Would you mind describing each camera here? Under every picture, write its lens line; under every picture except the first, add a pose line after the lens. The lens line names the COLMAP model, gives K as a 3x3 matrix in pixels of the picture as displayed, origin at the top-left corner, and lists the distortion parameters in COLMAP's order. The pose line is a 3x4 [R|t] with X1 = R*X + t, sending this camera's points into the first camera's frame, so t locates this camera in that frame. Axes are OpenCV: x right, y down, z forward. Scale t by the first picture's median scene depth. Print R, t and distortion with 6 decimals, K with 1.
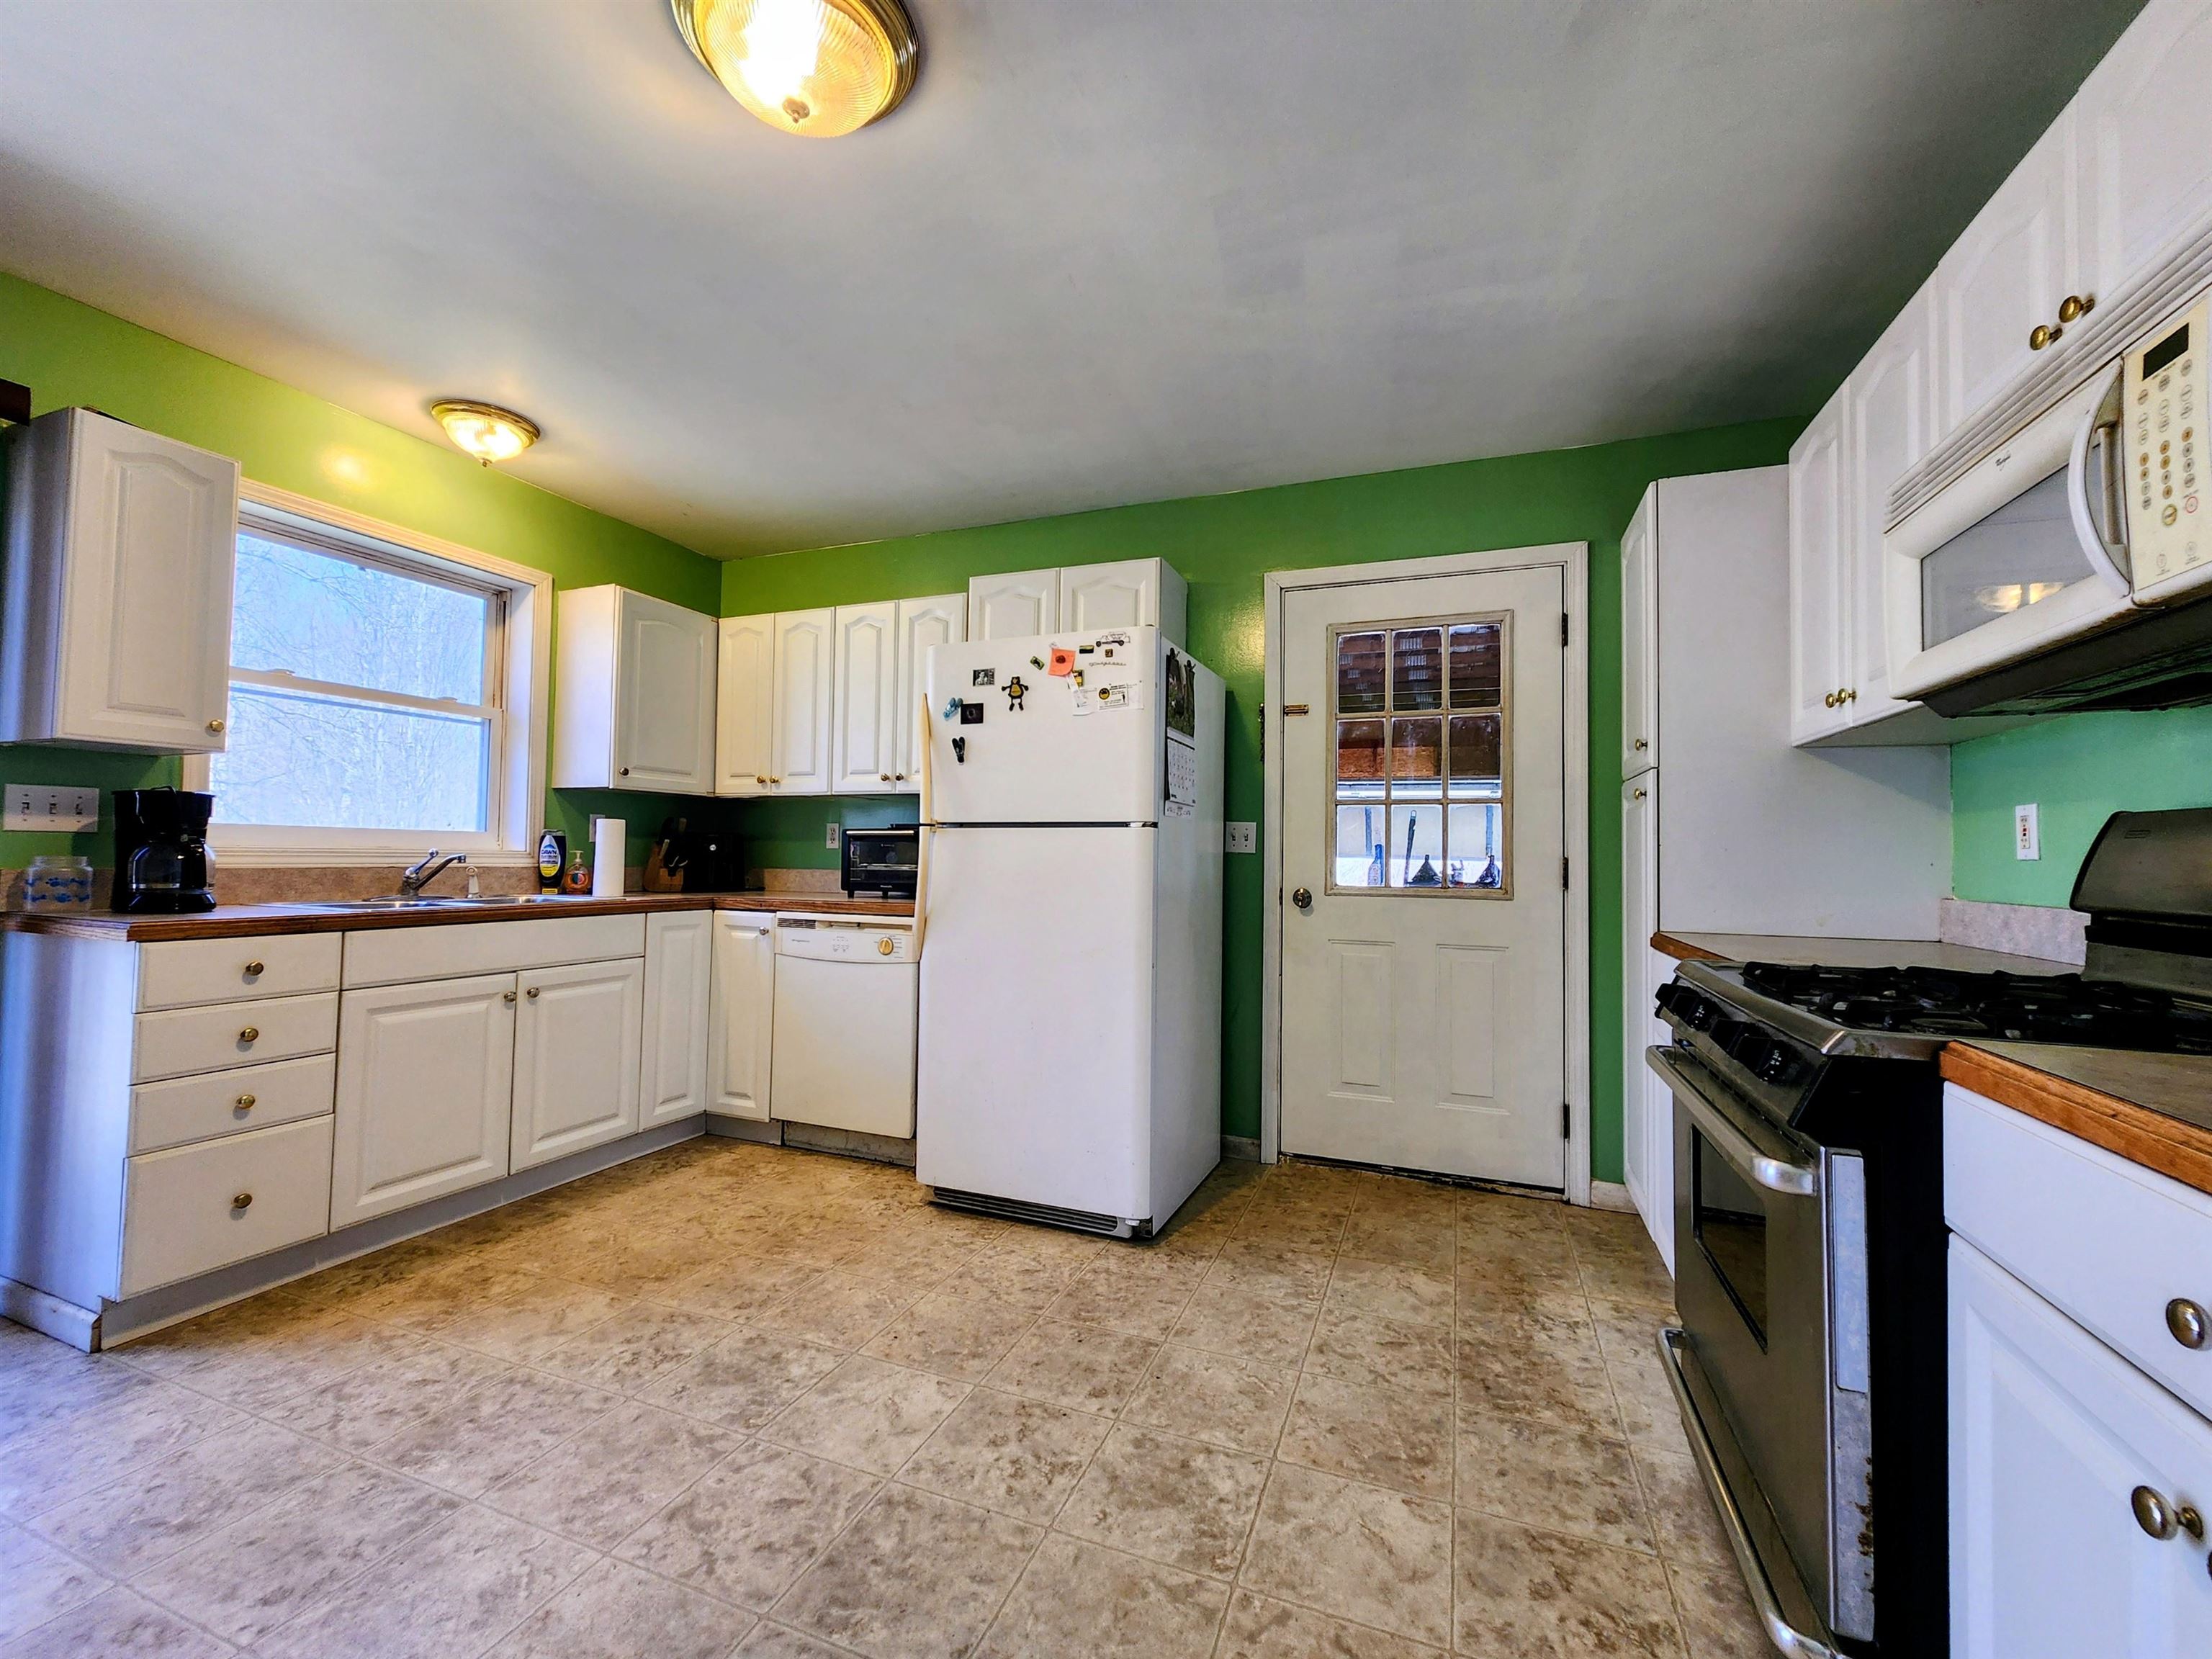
lens RADIAL K [[910.0, 0, 1106.9], [0, 910.0, 826.9], [0, 0, 1]] dist [-0.000068, 0.000513]
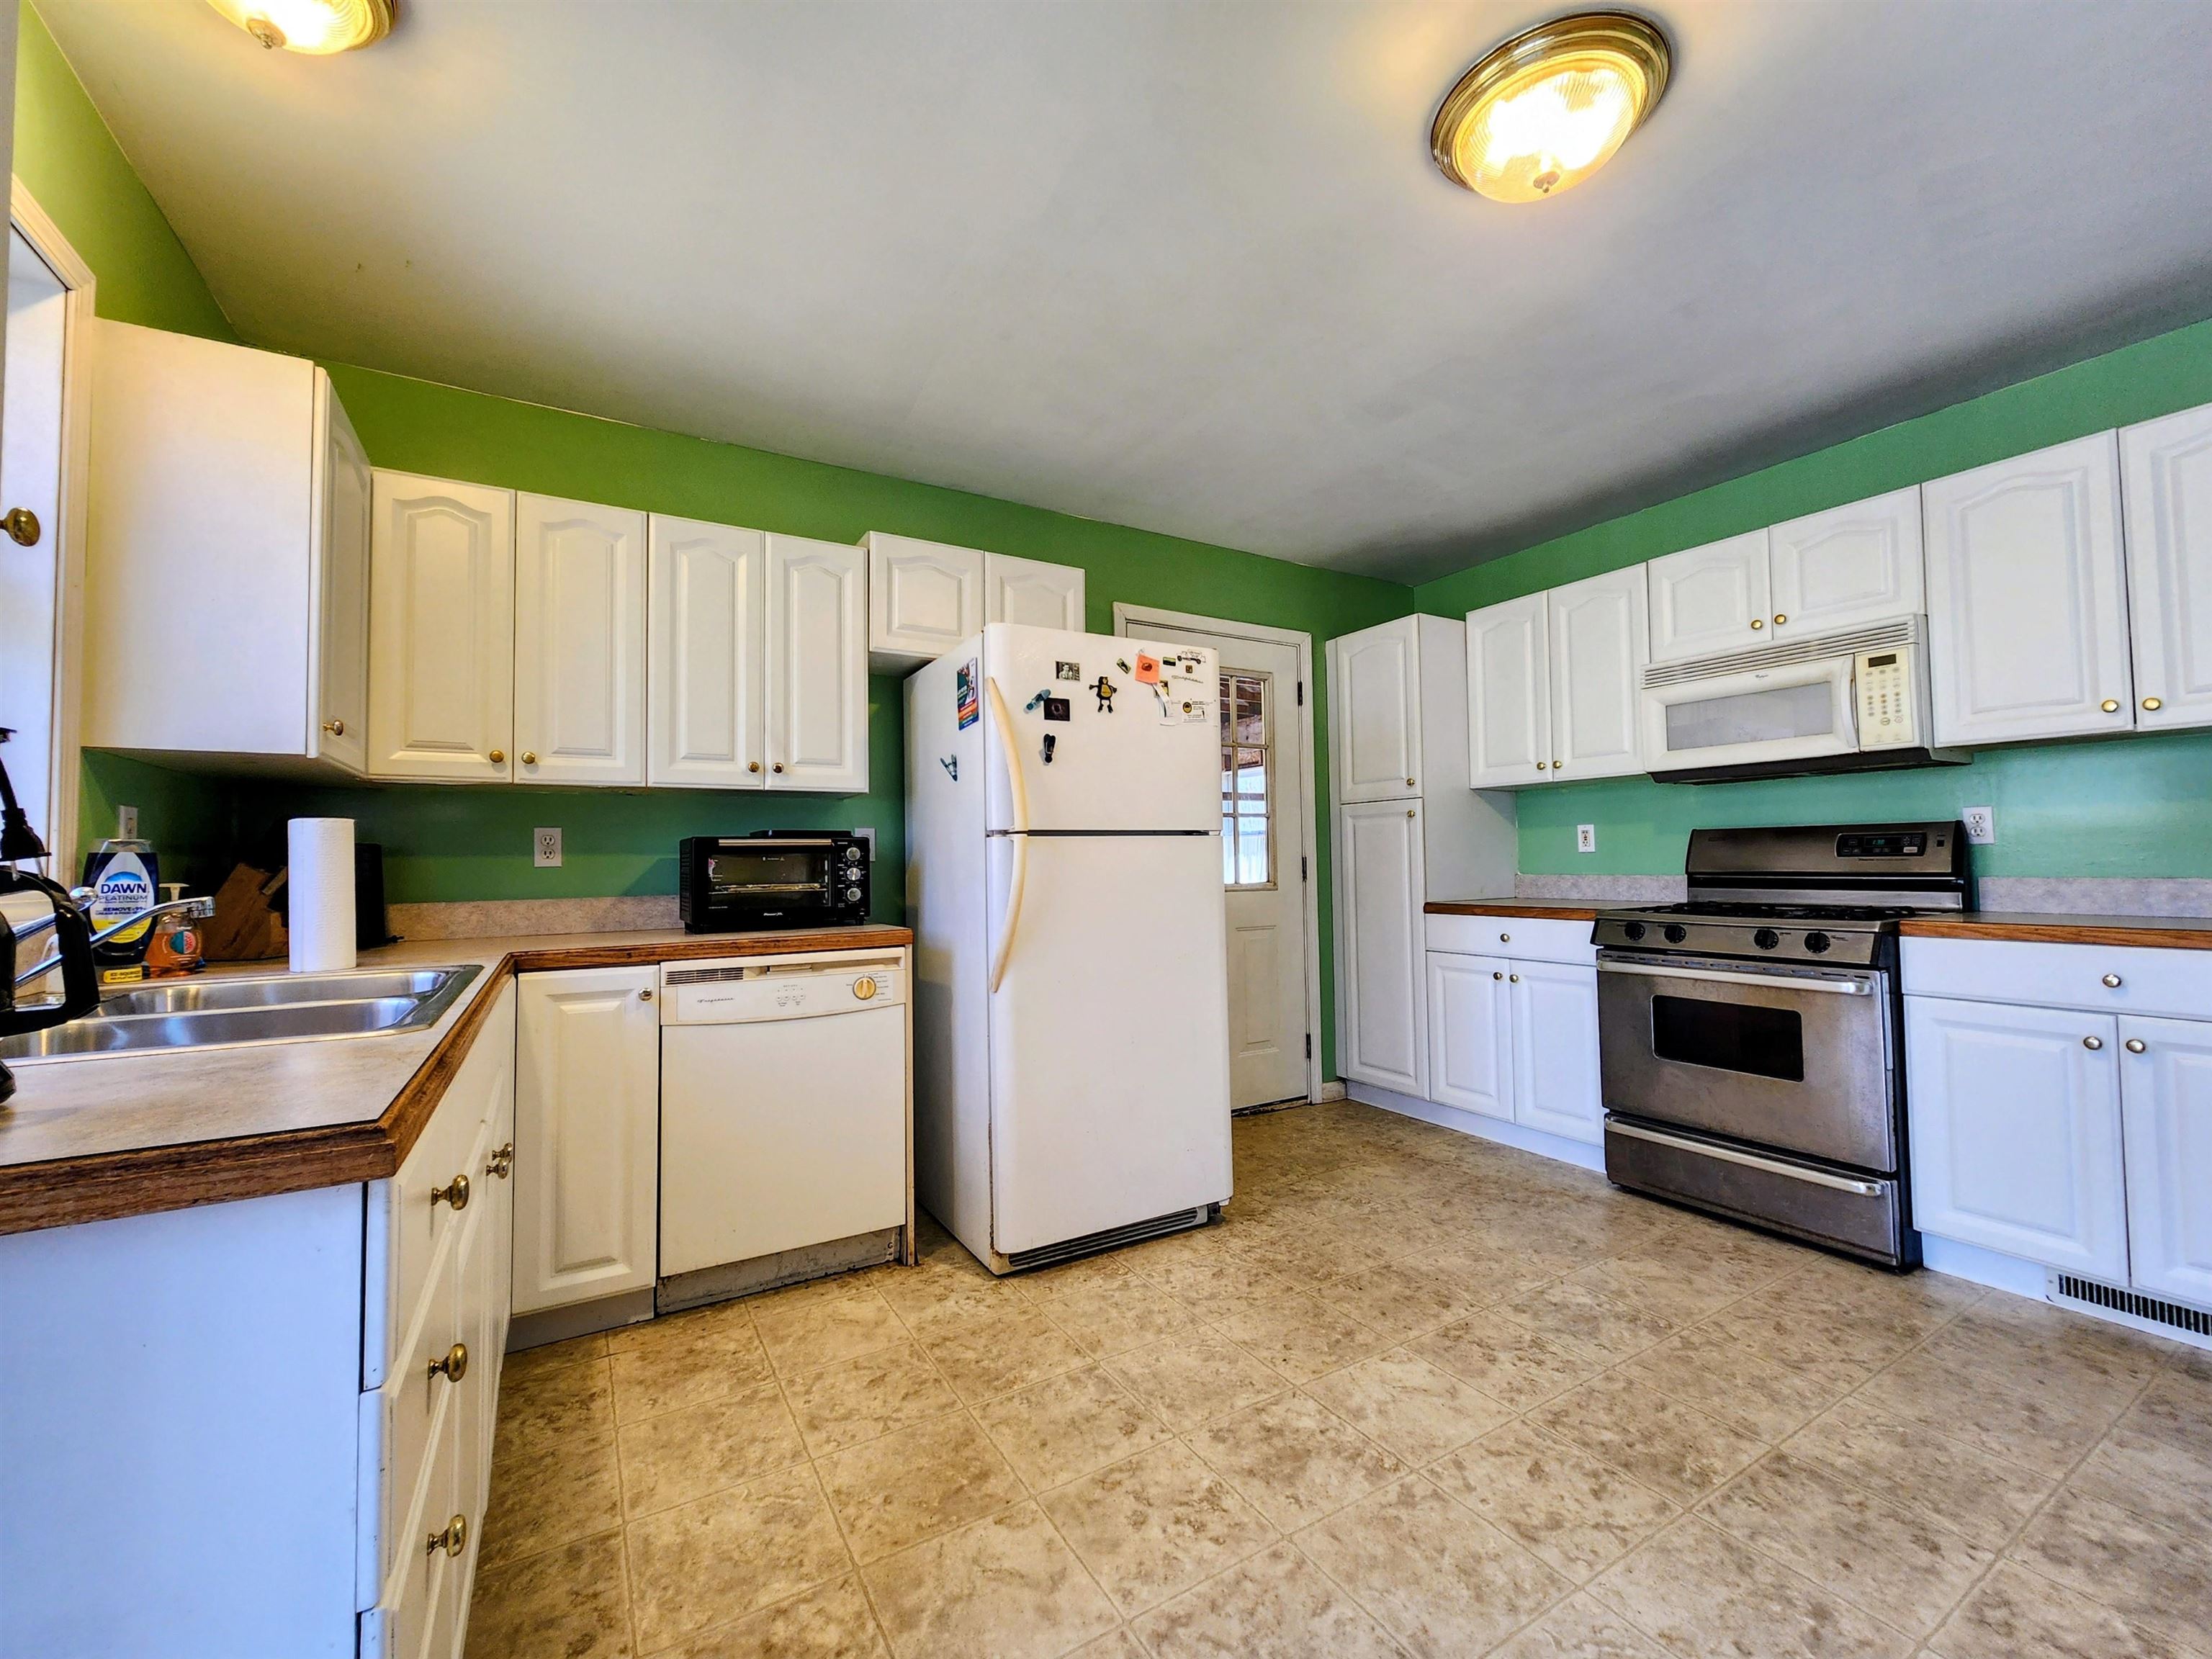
lens RADIAL K [[910.0, 0, 1106.9], [0, 910.0, 826.9], [0, 0, 1]] dist [-0.000068, 0.000513]
pose [[0.610721, 0.007713, 0.791808, -0.891625], [-0.001854, 0.999964, -0.008310, -0.000563], [-0.791843, 0.003607, 0.610714, 0.440216]]
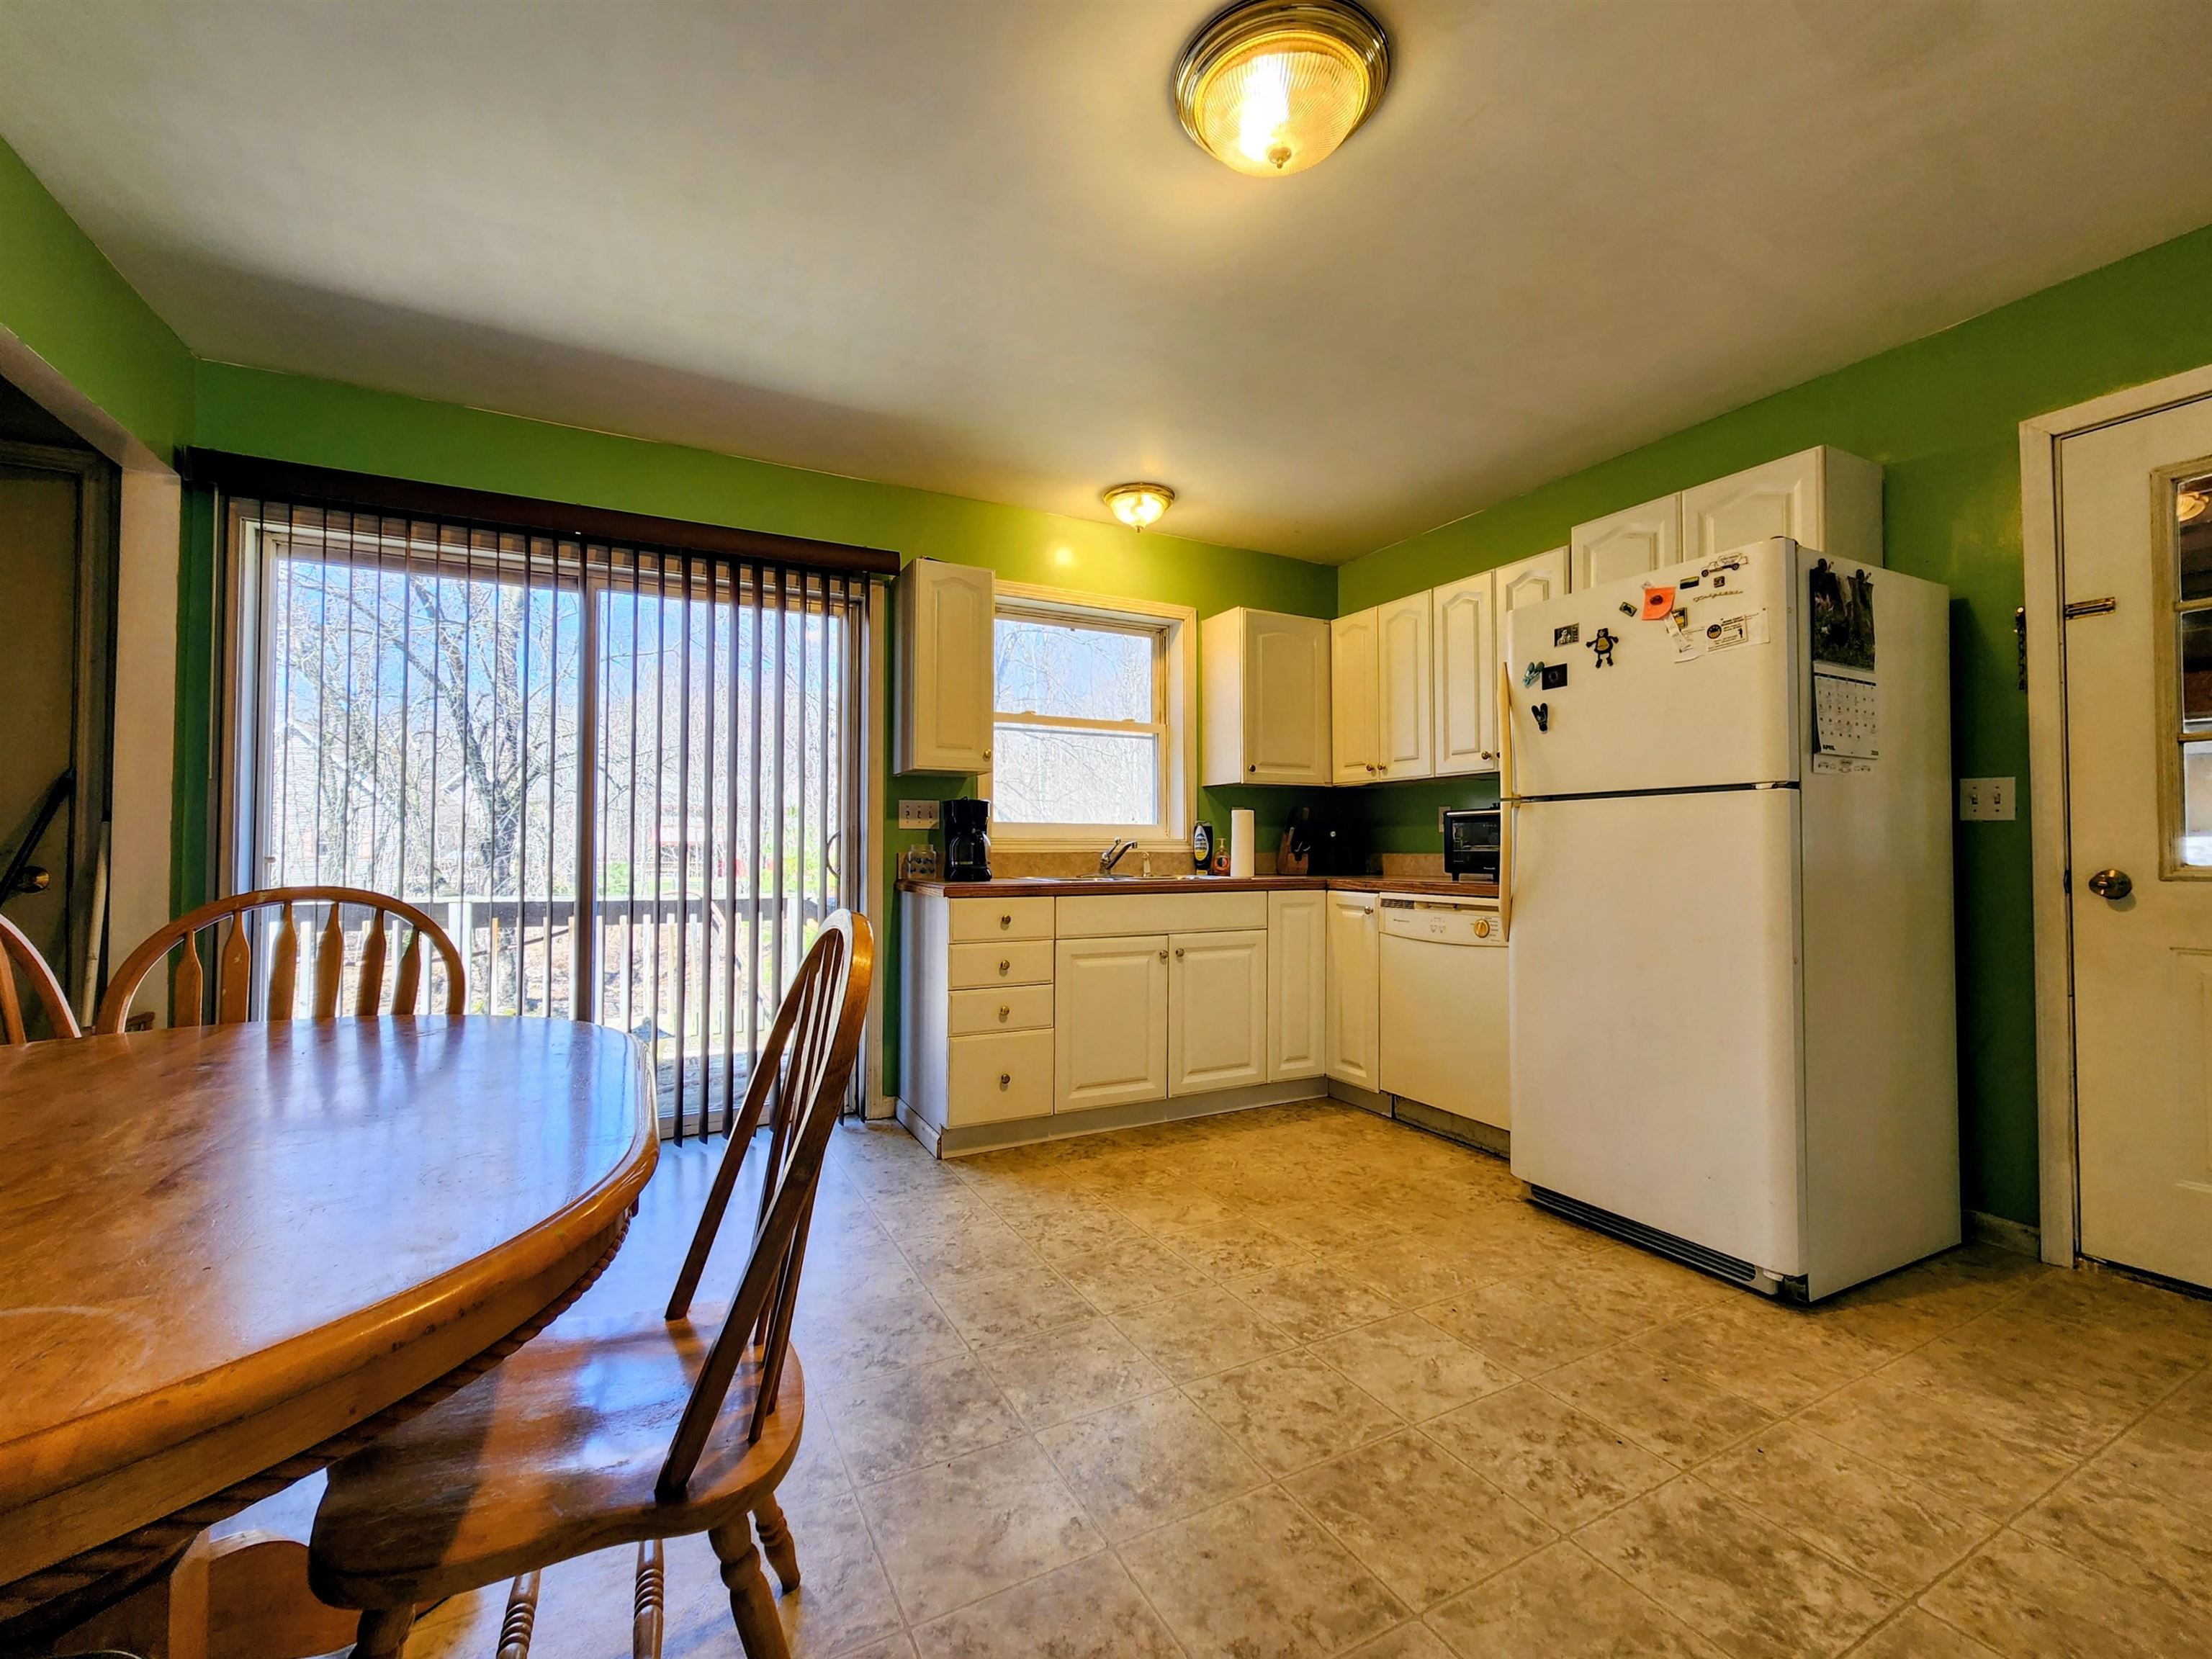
lens RADIAL K [[931.7, 0, 1111.3], [0, 931.7, 828.0], [0, 0, 1]] dist [-0.000339, 0.000783]
pose [[0.758444, -0.028168, -0.651129, 0.129733], [0.032388, 0.999460, -0.005511, 0.020143], [0.650933, -0.016909, 0.758947, -0.009145]]
